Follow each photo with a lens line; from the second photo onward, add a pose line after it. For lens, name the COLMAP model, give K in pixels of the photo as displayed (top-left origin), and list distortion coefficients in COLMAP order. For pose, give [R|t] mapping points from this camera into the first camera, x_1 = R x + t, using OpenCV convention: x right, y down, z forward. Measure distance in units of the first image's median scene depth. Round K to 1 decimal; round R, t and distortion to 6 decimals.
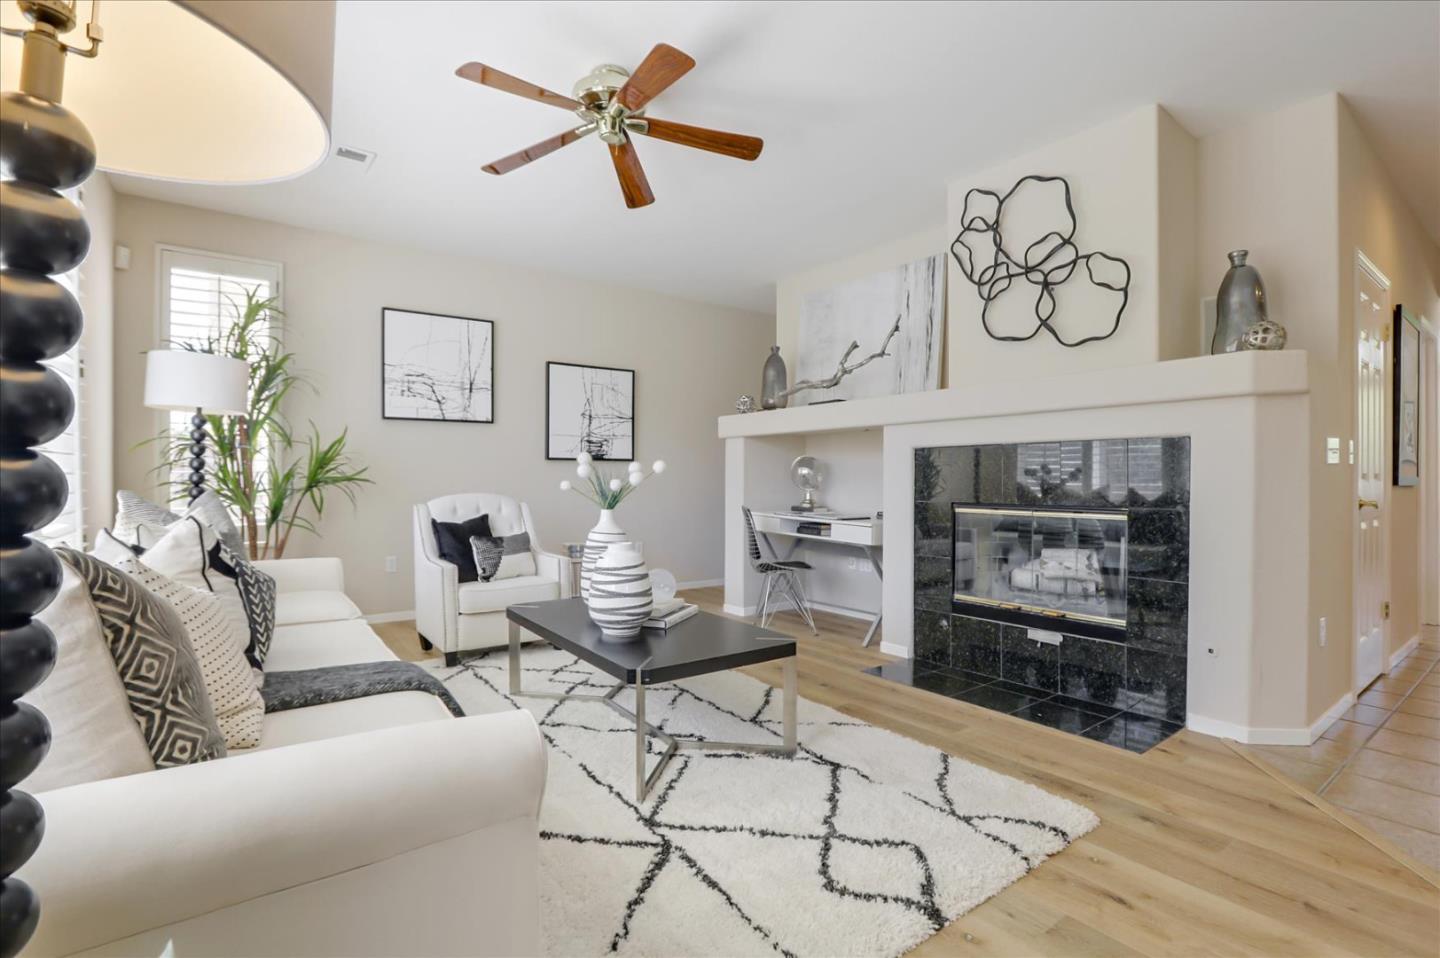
lens RADIAL K [[666.4, 0, 715.0], [0, 666.4, 475.8], [0, 0, 1]] dist [-0.045636, 0.013899]
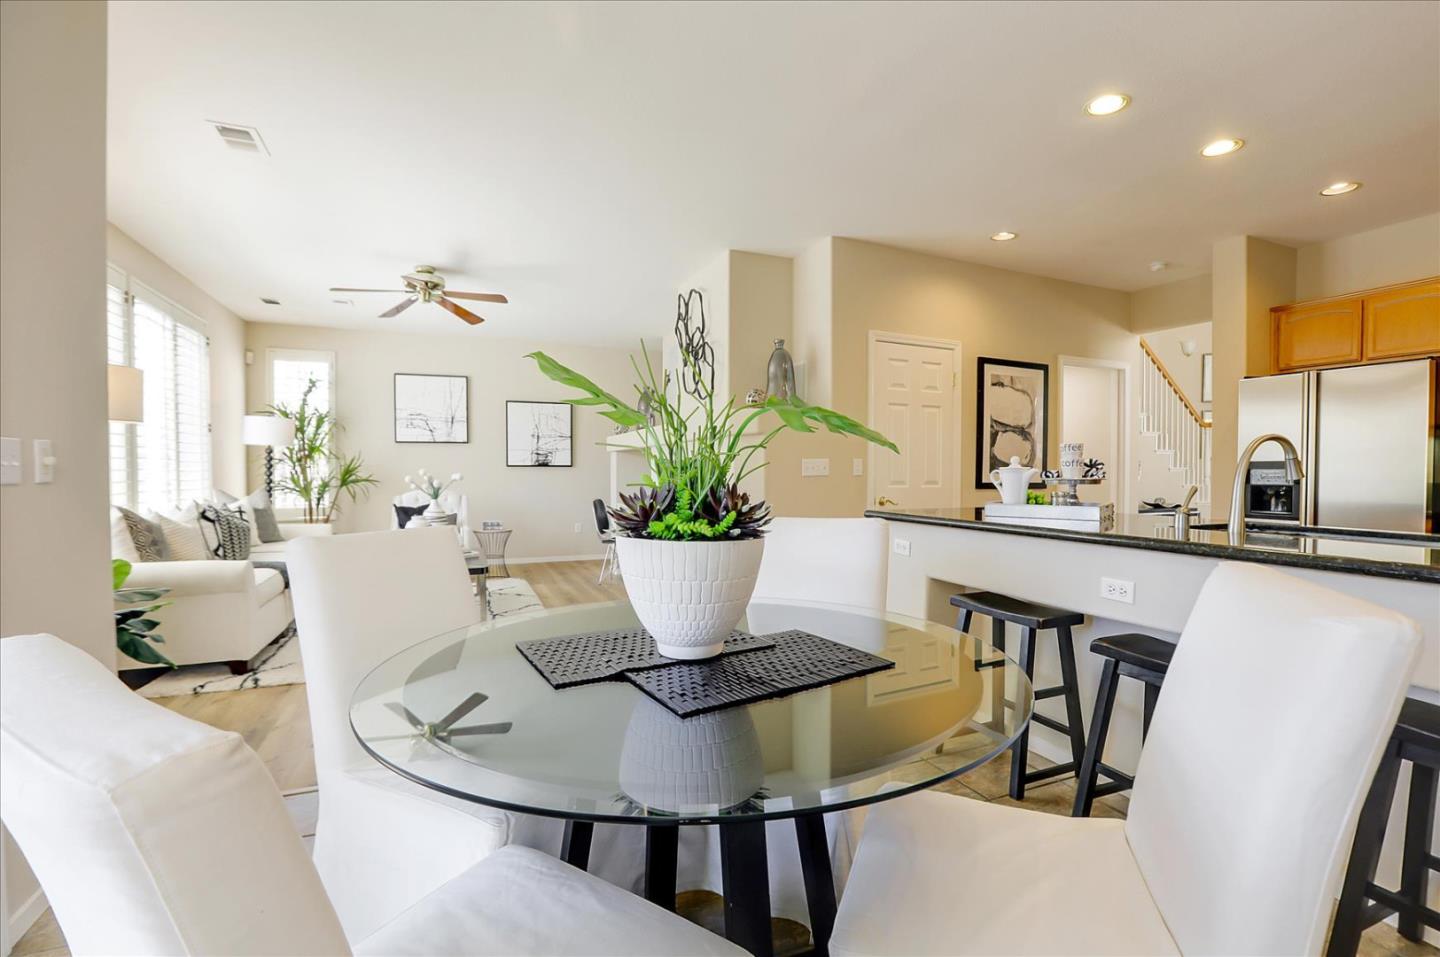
lens RADIAL K [[666.4, 0, 727.8], [0, 666.4, 478.9], [0, 0, 1]] dist [-0.045636, 0.013899]
pose [[0.970867, 0.003805, -0.239589, 0.758618], [-0.000305, 0.999893, 0.014642, -0.024498], [0.239619, -0.014143, 0.970764, -0.419268]]
